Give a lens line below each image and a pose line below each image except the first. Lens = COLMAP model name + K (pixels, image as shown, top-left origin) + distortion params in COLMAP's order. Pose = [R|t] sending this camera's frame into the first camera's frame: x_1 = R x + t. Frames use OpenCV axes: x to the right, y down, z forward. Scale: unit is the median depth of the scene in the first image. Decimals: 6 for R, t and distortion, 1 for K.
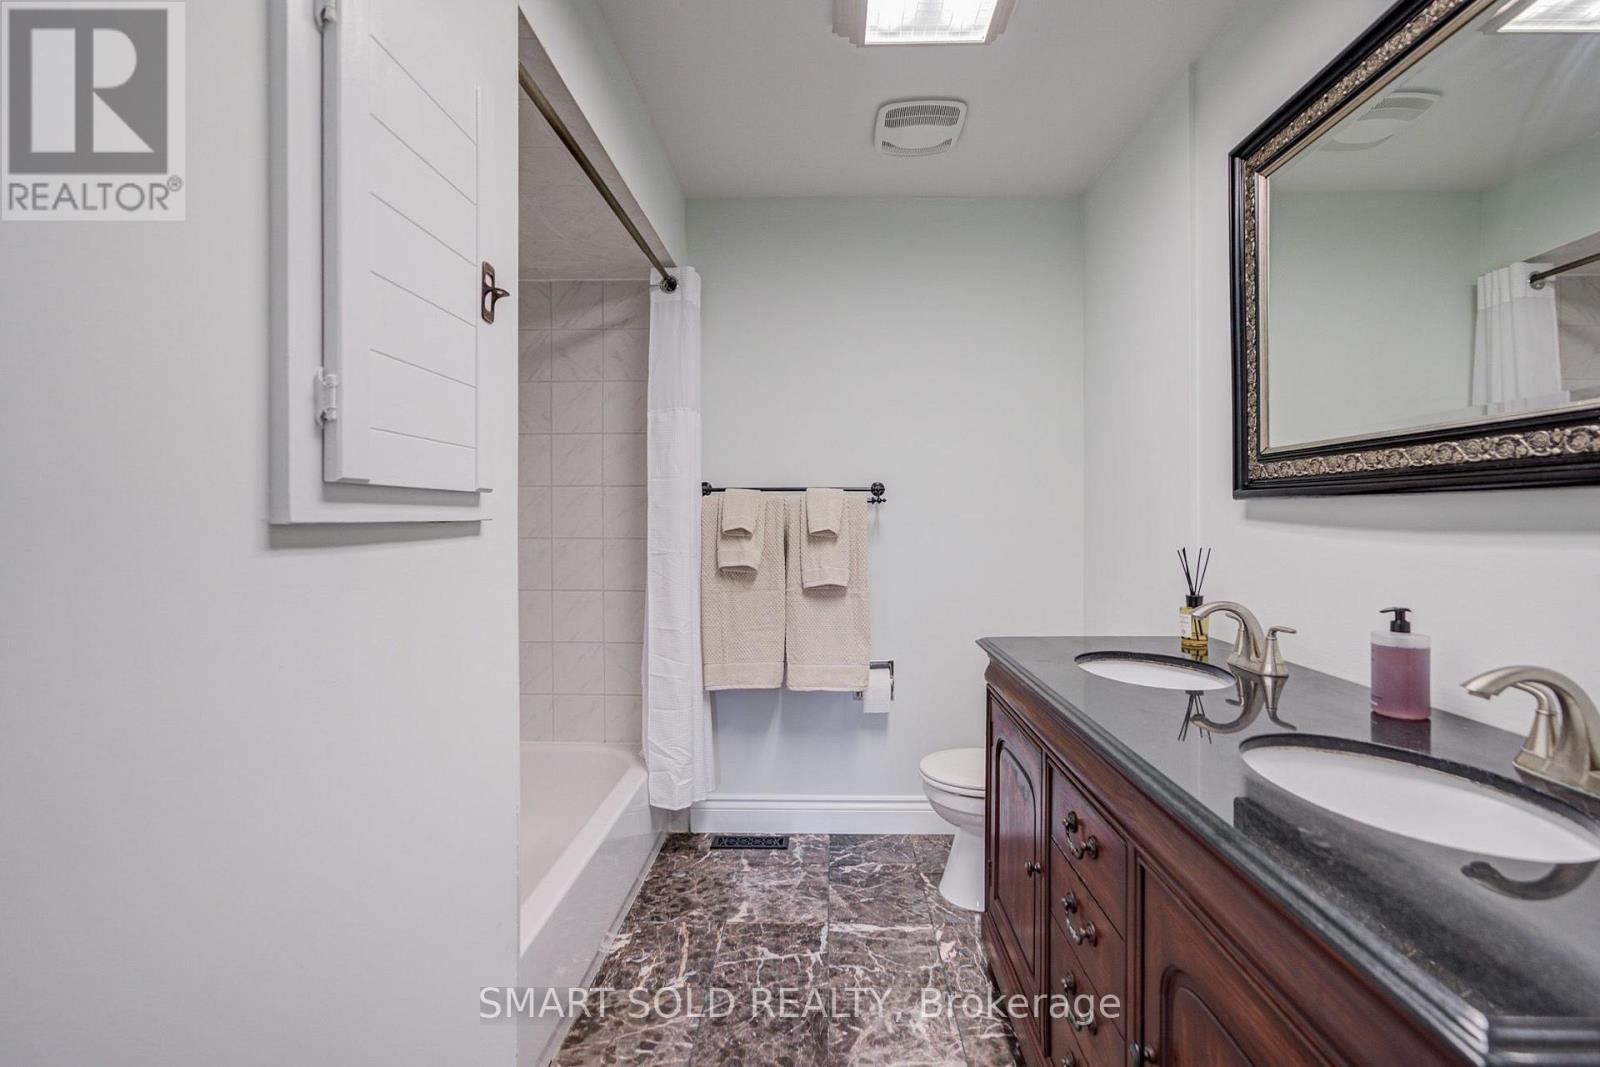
lens RADIAL K [[760.7, 0, 799.1], [0, 760.7, 524.6], [0, 0, 1]] dist [-0.061756, 0.033771]
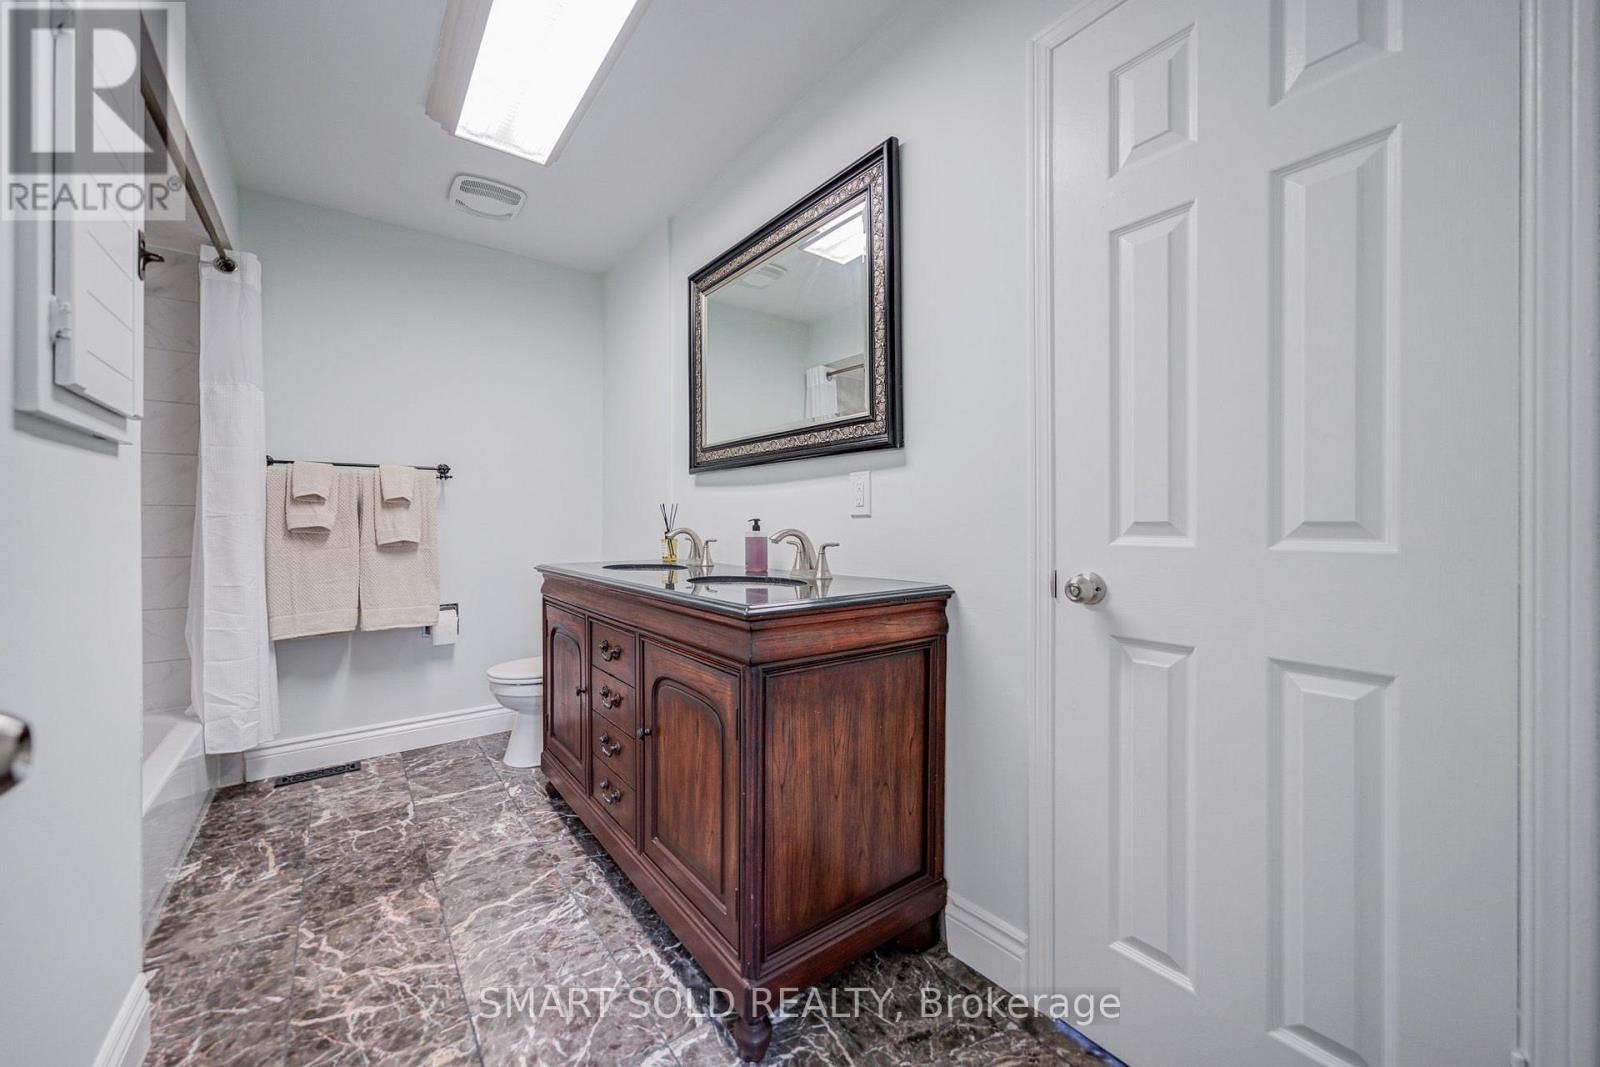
lens RADIAL K [[631.0, 0, 800.0], [0, 631.0, 533.5], [0, 0, 1]] dist [-0.019811, 0.009035]
pose [[0.783805, -0.005710, 0.620980, -0.101993], [0.003114, 0.999981, 0.005265, 0.072259], [-0.620999, -0.002192, 0.783808, -0.239702]]
